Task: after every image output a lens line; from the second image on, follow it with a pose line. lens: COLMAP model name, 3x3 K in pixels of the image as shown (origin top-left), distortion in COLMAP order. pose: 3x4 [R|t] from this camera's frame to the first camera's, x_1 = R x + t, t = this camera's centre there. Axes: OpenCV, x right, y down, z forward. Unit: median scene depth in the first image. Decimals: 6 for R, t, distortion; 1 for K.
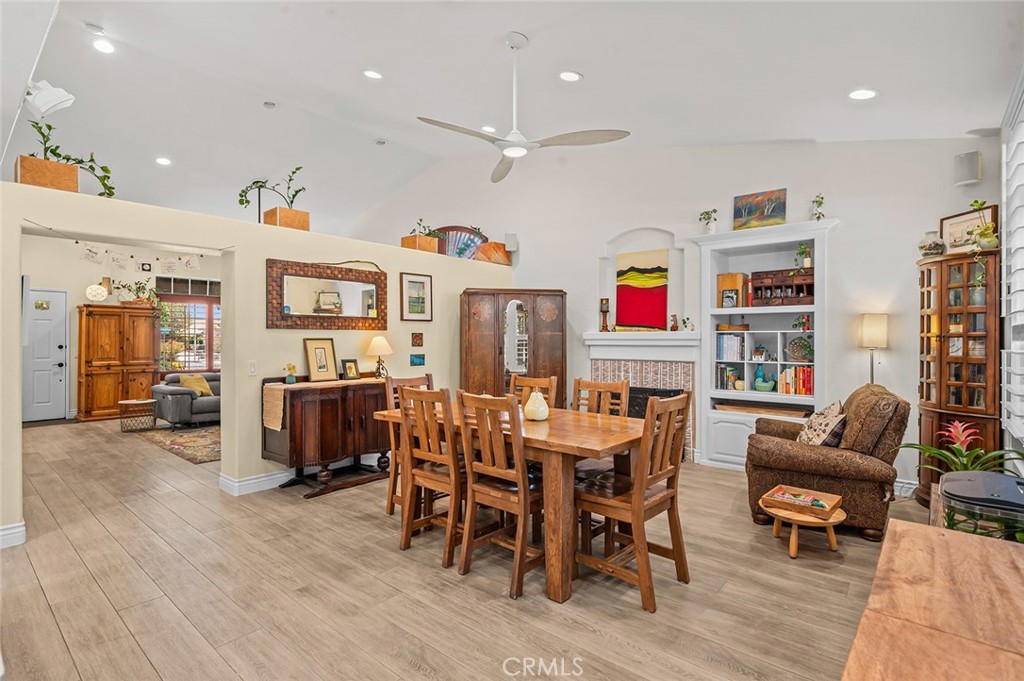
lens RADIAL K [[493.7, 0, 511.3], [0, 493.7, 337.3], [0, 0, 1]] dist [-0.001528, 0.000010]
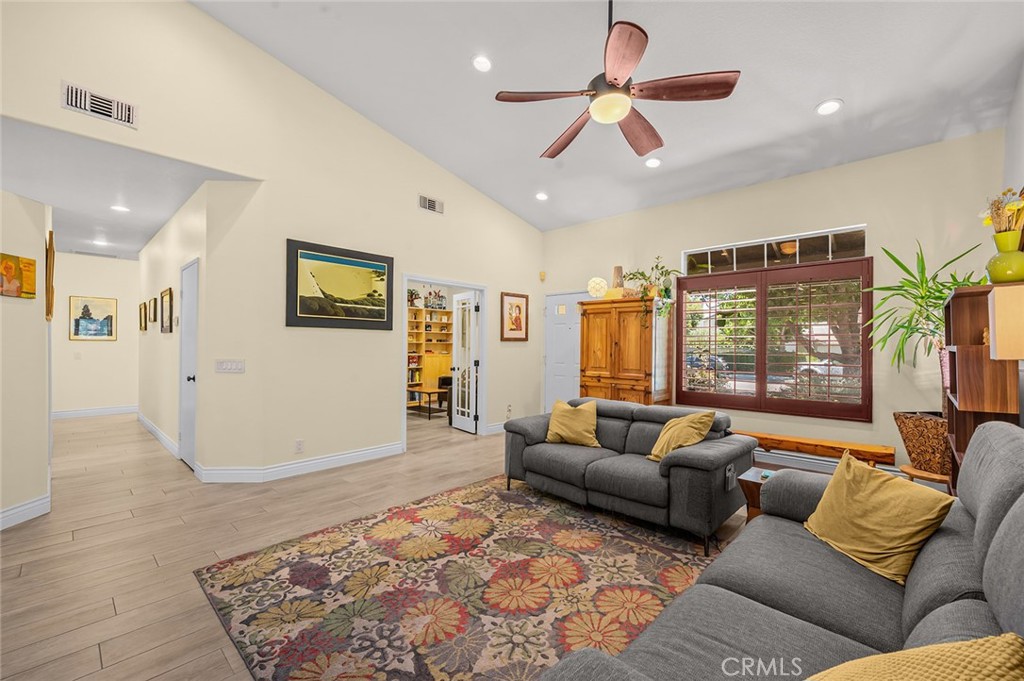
lens RADIAL K [[426.6, 0, 512.5], [0, 426.6, 346.5], [0, 0, 1]] dist [0.001652, 0.000052]
pose [[-0.039475, 0.004503, -0.999210, -0.125234], [-0.005970, 0.999971, 0.004742, 0.006249], [0.999203, 0.006153, -0.039447, 0.880033]]
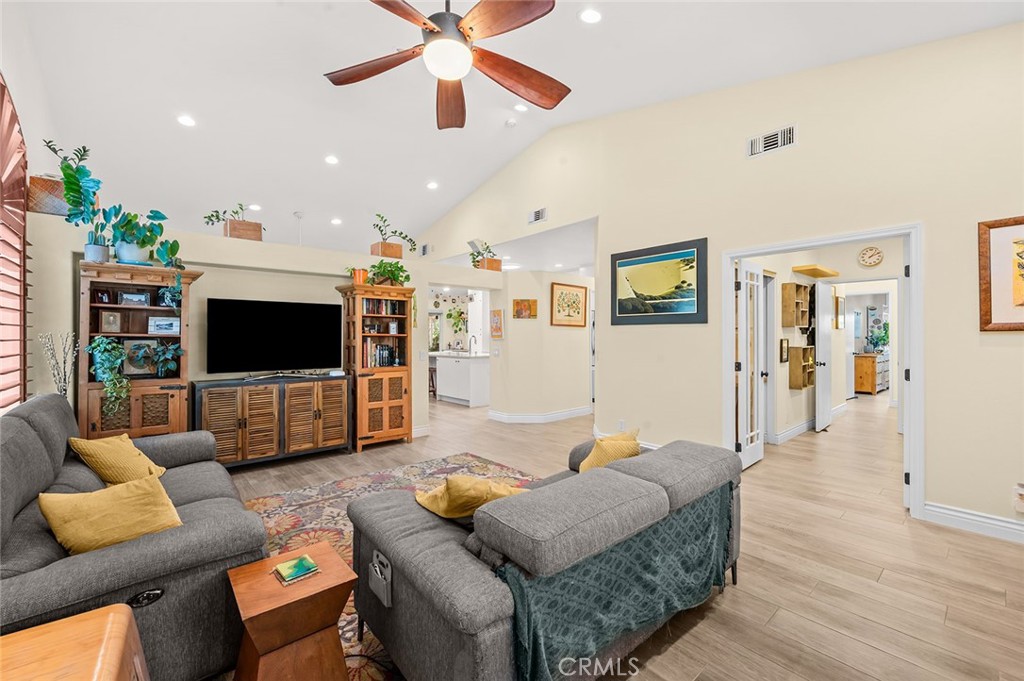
lens RADIAL K [[426.6, 0, 512.8], [0, 426.6, 338.3], [0, 0, 1]] dist [0.001652, 0.000052]
pose [[-0.988439, 0.003411, 0.151578, -0.571123], [0.003983, 0.999986, 0.003469, 0.002633], [-0.151564, 0.004032, -0.988439, 1.231786]]
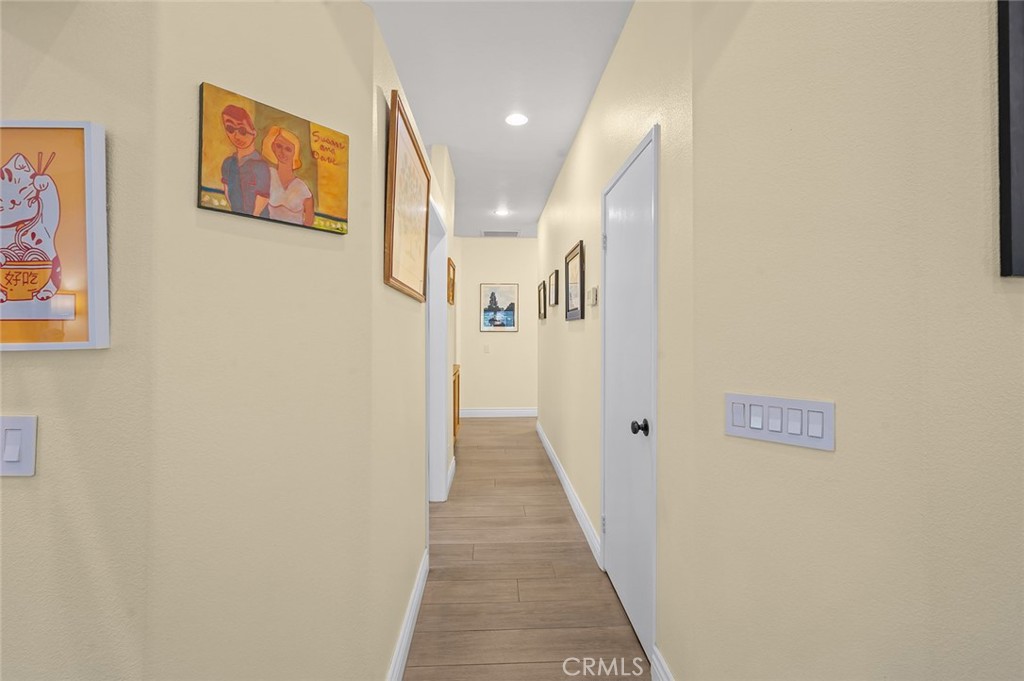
lens RADIAL K [[437.3, 0, 510.1], [0, 437.3, 333.2], [0, 0, 1]] dist [-0.004950, -0.000453]
pose [[-0.728047, 0.004340, -0.685513, -0.430171], [0.001664, 0.999988, 0.004563, 0.001861], [0.685525, 0.002182, -0.728046, 0.585495]]
